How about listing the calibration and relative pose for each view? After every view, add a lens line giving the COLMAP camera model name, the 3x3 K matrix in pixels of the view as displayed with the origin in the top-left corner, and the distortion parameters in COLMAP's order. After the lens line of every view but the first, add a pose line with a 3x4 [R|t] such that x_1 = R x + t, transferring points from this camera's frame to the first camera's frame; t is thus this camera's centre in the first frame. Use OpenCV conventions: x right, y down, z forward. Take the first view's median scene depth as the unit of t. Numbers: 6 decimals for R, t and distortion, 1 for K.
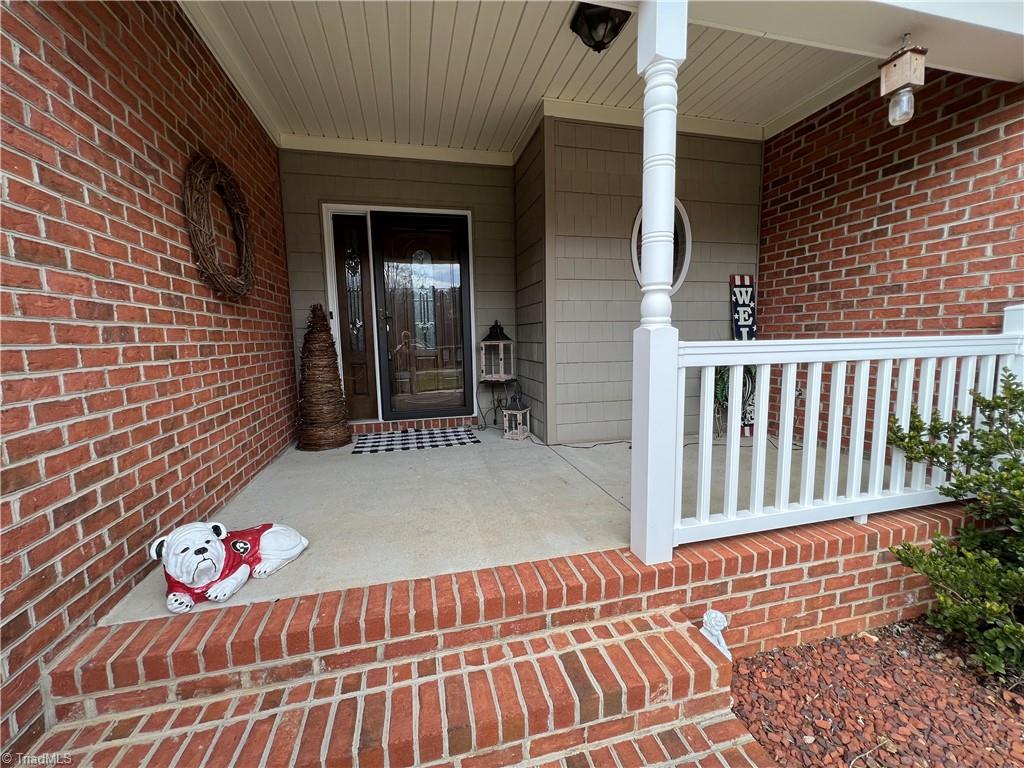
lens RADIAL K [[408.3, 0, 509.9], [0, 408.3, 381.9], [0, 0, 1]] dist [-0.000192, 0.000041]
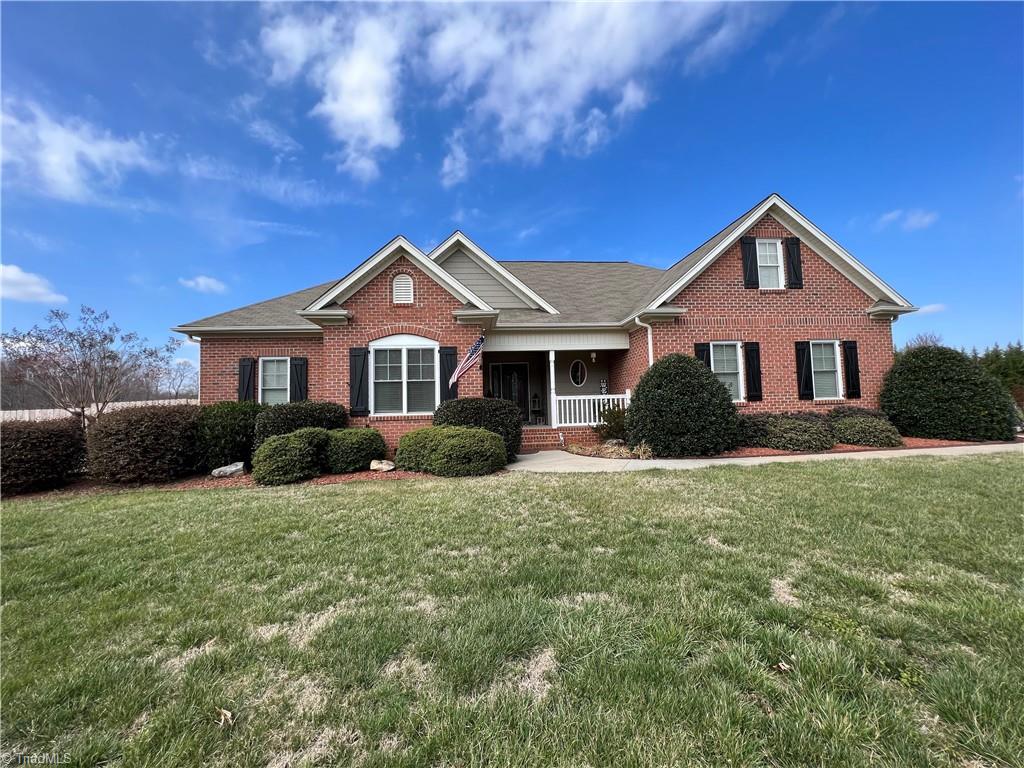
lens RADIAL K [[408.3, 0, 509.9], [0, 408.3, 381.9], [0, 0, 1]] dist [-0.000192, 0.000041]
pose [[0.987601, -0.015545, -0.156213, 0.671568], [-0.011005, 0.985782, -0.167670, 0.778090], [0.156598, 0.167311, 0.973388, -5.519917]]
